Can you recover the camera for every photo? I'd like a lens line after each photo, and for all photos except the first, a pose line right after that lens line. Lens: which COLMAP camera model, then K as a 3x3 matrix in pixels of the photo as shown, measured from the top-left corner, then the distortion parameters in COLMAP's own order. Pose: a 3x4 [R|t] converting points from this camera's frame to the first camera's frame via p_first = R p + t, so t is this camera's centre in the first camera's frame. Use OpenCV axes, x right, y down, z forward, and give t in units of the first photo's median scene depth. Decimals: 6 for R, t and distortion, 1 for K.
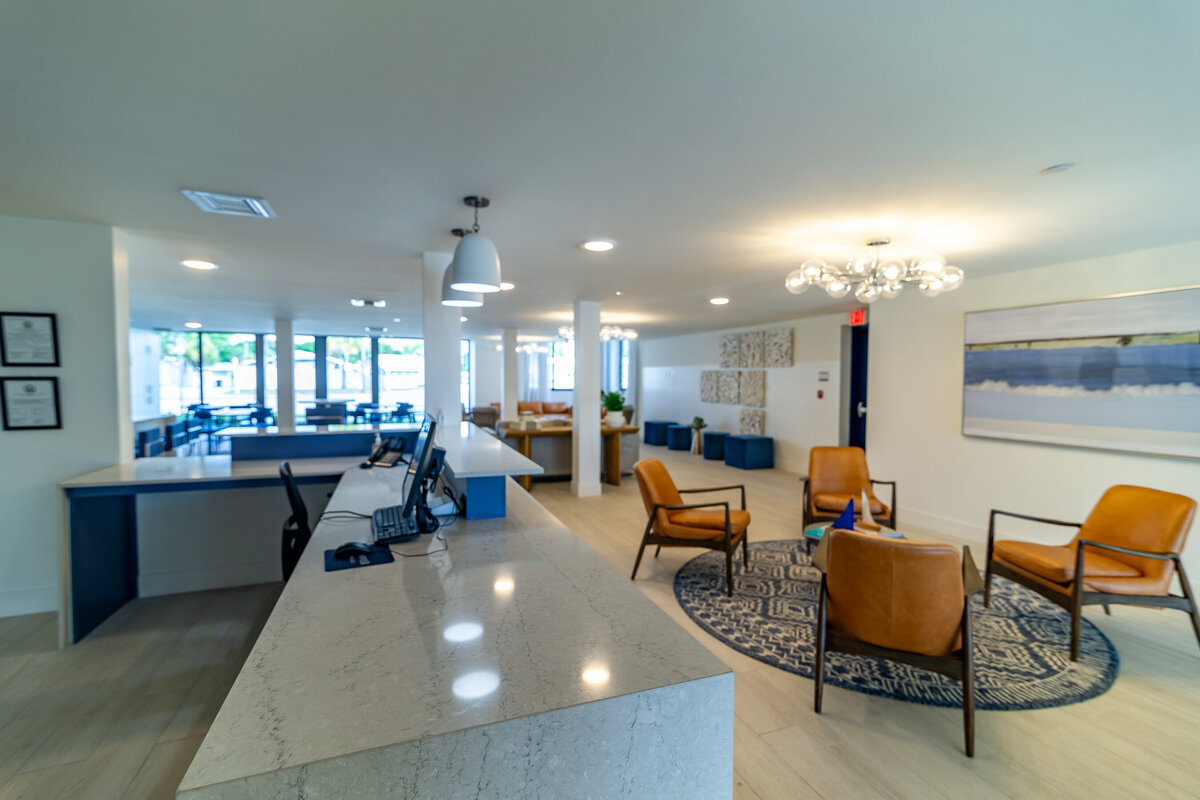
lens RADIAL K [[538.9, 0, 598.5], [0, 538.9, 399.9], [0, 0, 1]] dist [0.003496, 0.003581]
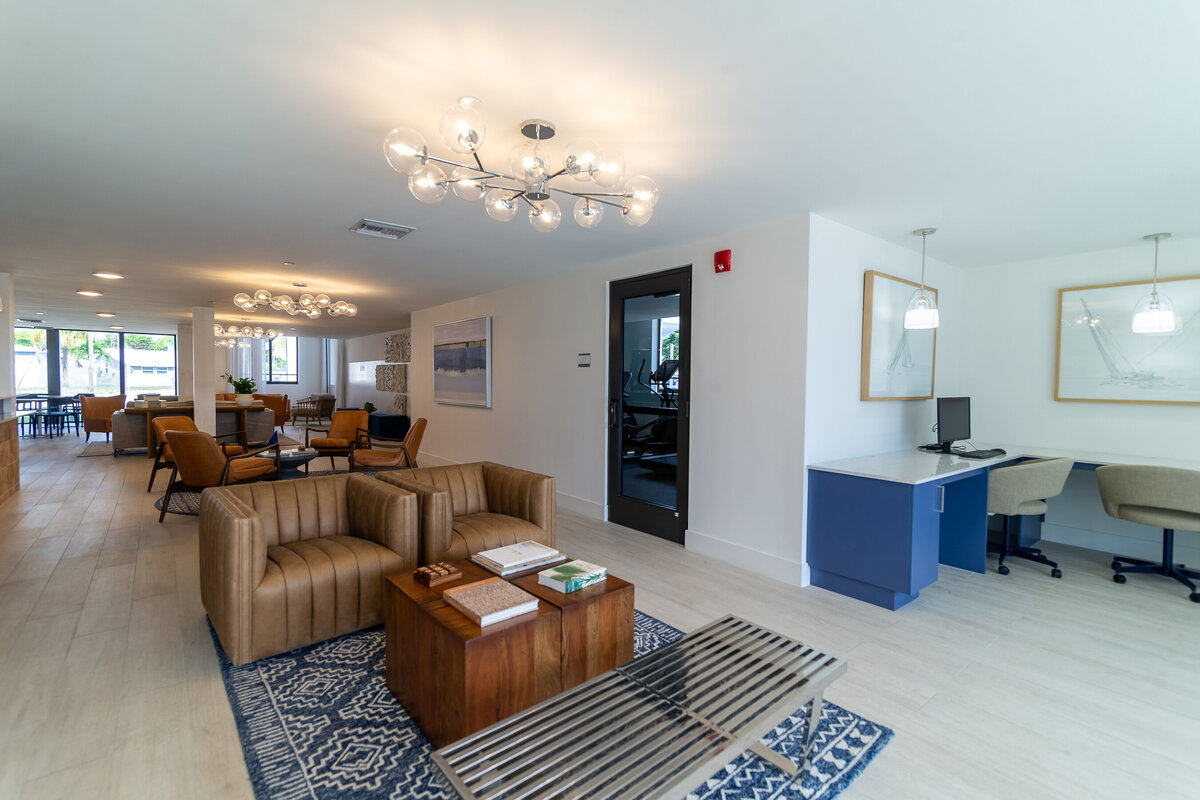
lens RADIAL K [[538.9, 0, 598.5], [0, 538.9, 399.9], [0, 0, 1]] dist [0.003496, 0.003581]
pose [[0.951568, -0.009626, 0.307287, 0.780335], [0.009654, 0.999952, 0.001431, 0.075383], [-0.307286, 0.001605, 0.951616, -0.835391]]
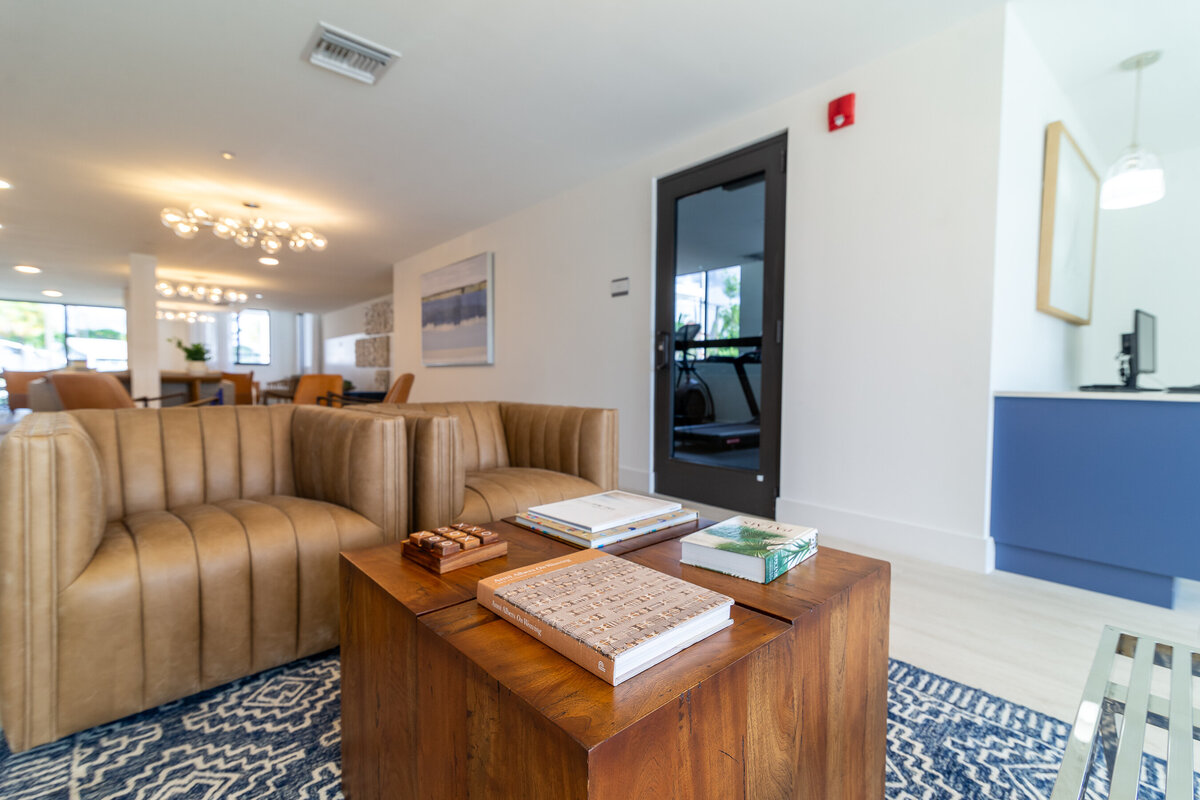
lens RADIAL K [[532.8, 0, 598.6], [0, 532.8, 398.1], [0, 0, 1]] dist [0.010388, 0.000731]
pose [[0.941499, -0.013050, 0.336762, 0.771648], [0.012666, 0.999914, 0.003337, 0.183428], [-0.336776, 0.001124, 0.941584, -0.518097]]
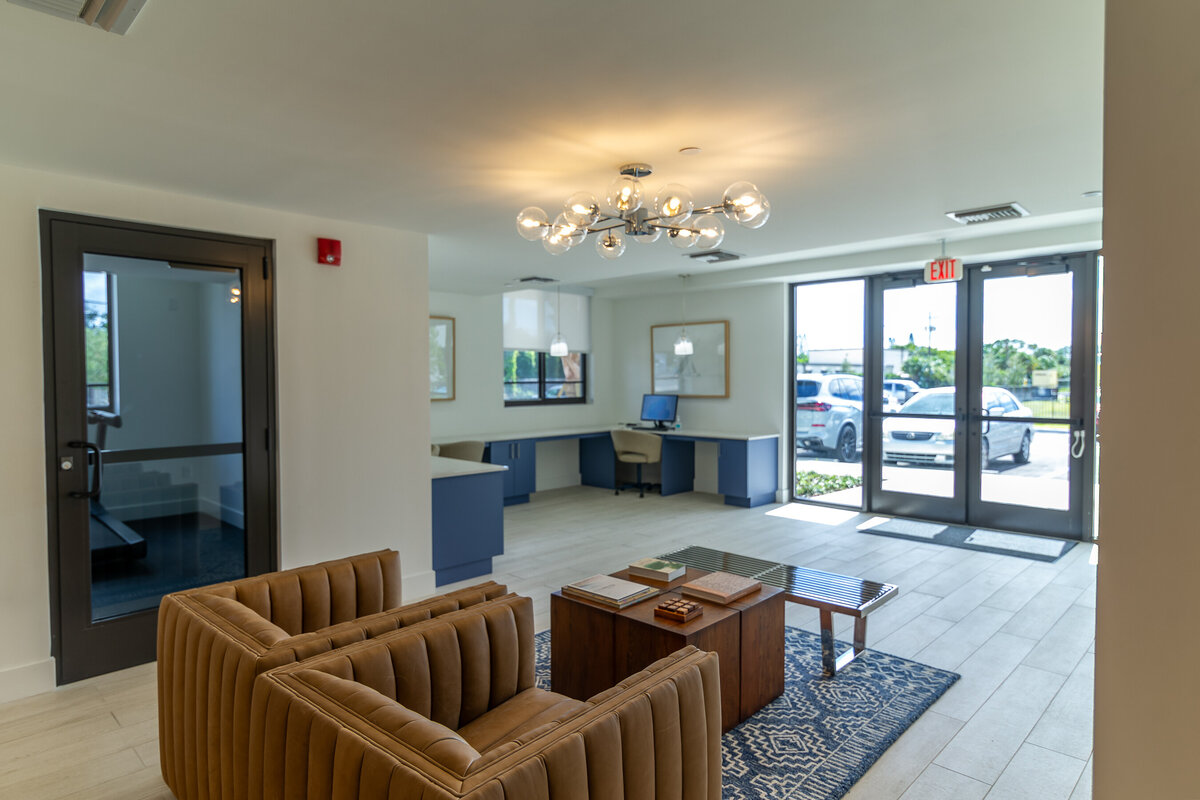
lens RADIAL K [[695.4, 0, 600.0], [0, 695.4, 400.0], [0, 0, 1]] dist [0.001104, 0.000360]
pose [[-0.413764, -0.036155, 0.909666, 0.205073], [0.039044, 0.997587, 0.057409, 0.002899], [-0.909547, 0.059270, -0.411354, 0.081963]]
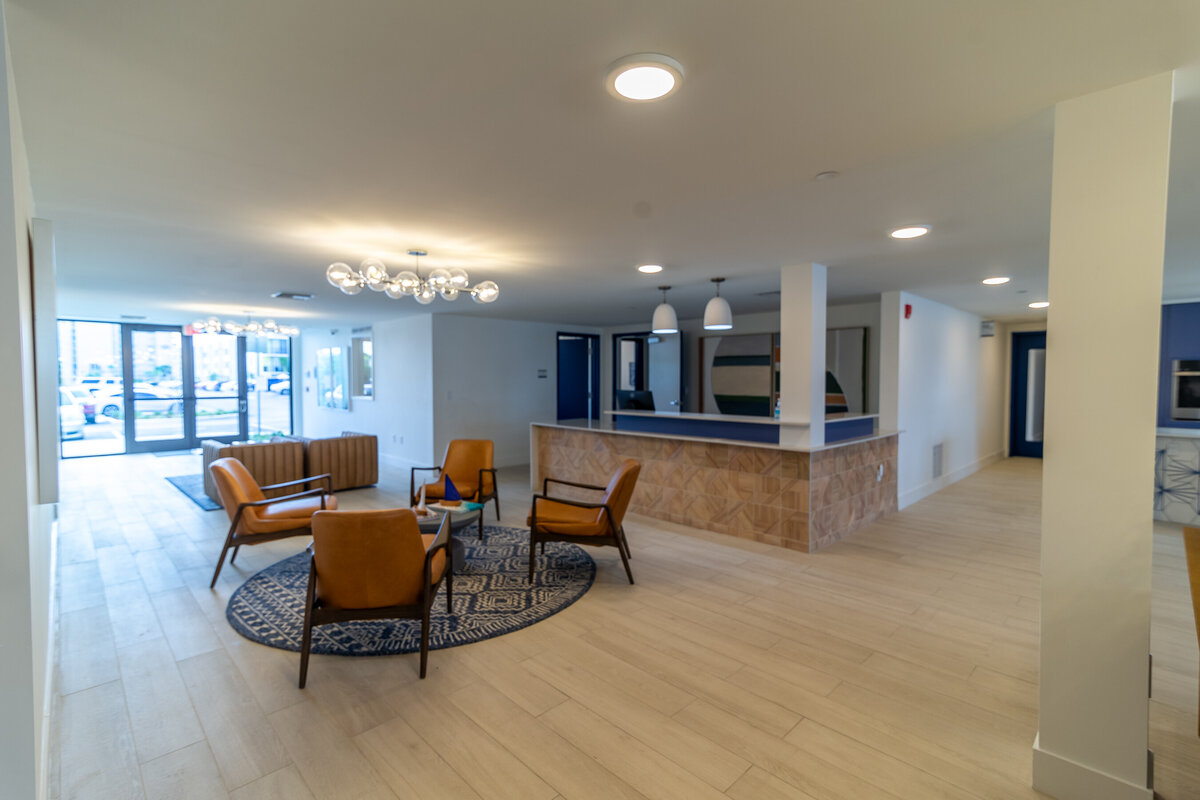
lens RADIAL K [[551.2, 0, 600.0], [0, 551.2, 400.0], [0, 0, 1]] dist [0.003776, 0.000420]
pose [[-0.919968, 0.009450, -0.391880, 0.537582], [-0.022104, 0.996868, 0.075930, -0.073525], [0.391370, 0.078515, -0.916878, 1.910883]]
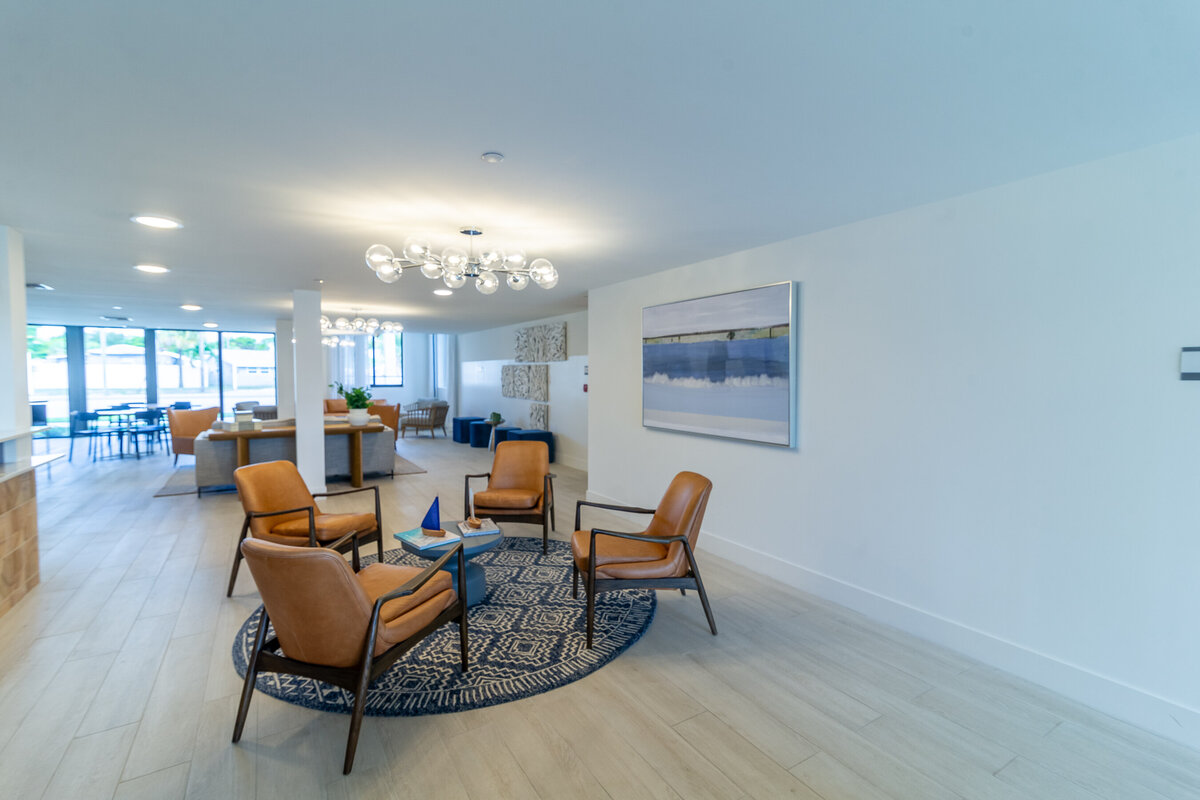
lens RADIAL K [[541.4, 0, 599.2], [0, 541.4, 399.3], [0, 0, 1]] dist [0.002157, 0.000975]
pose [[0.983101, -0.014844, 0.182461, 0.488761], [0.013523, 0.999873, 0.008483, 0.004183], [-0.182564, -0.005872, 0.983176, 0.000045]]
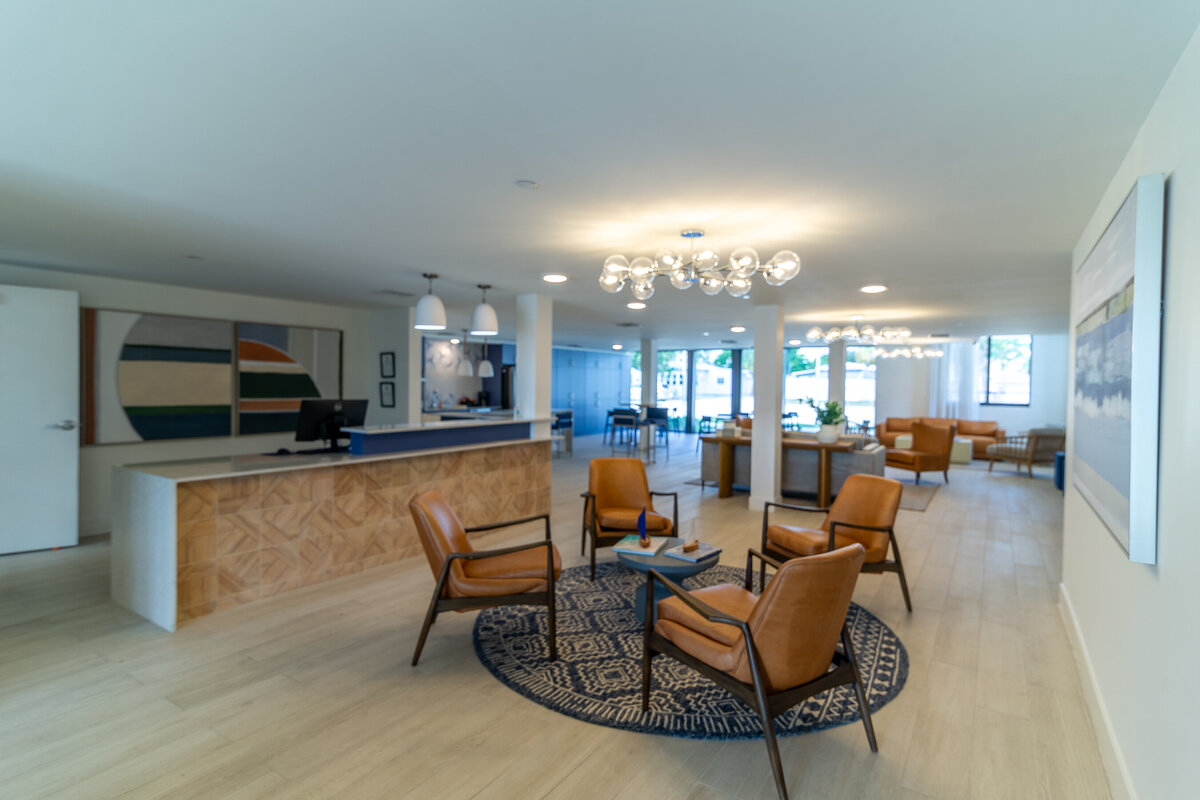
lens RADIAL K [[598.0, 0, 601.7], [0, 598.0, 398.9], [0, 0, 1]] dist [0.000177, -0.000025]
pose [[0.579281, 0.021282, -0.814850, 1.092011], [-0.042026, 0.999109, -0.003782, -0.003210], [0.814044, 0.036436, 0.579660, 0.257915]]
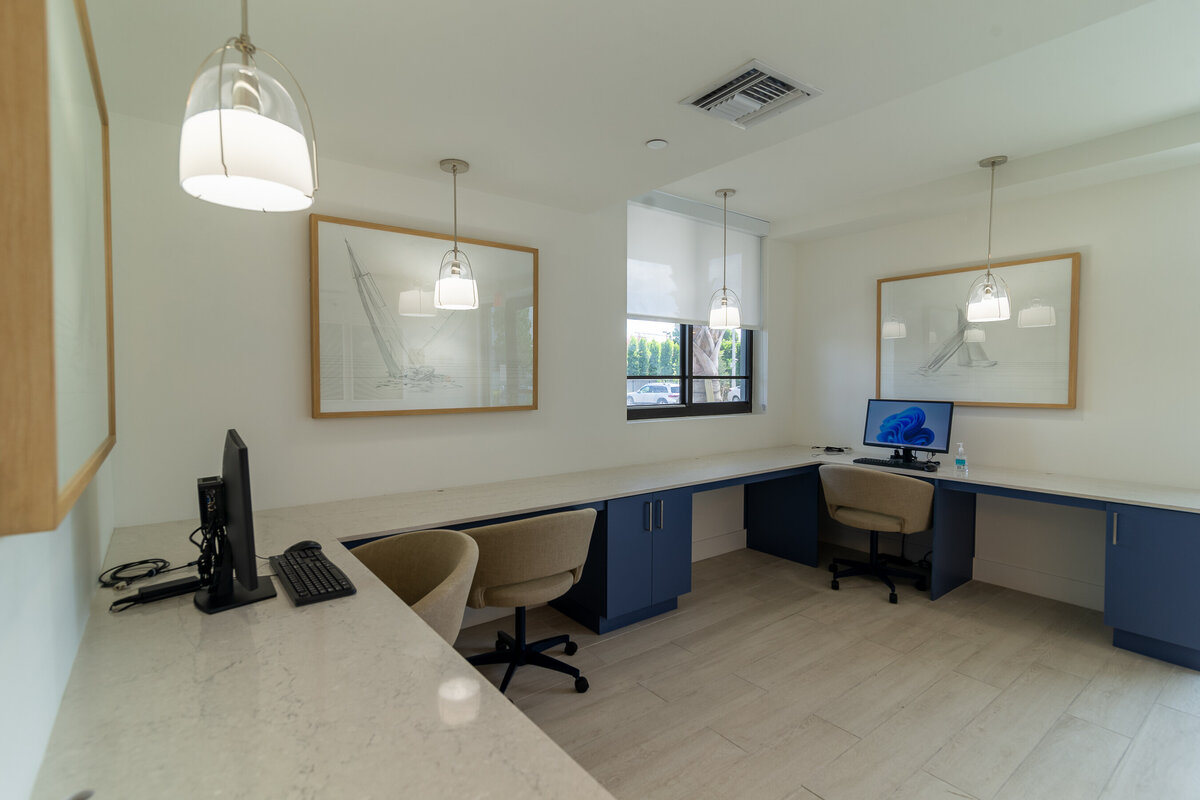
lens RADIAL K [[574.0, 0, 589.5], [0, 574.0, 394.7], [0, 0, 1]] dist [0.025481, 0.000194]
pose [[-0.273971, -0.035211, 0.961093, 1.298445], [0.036668, 0.998221, 0.047023, 0.042421], [-0.961039, 0.048124, -0.272192, -0.191308]]
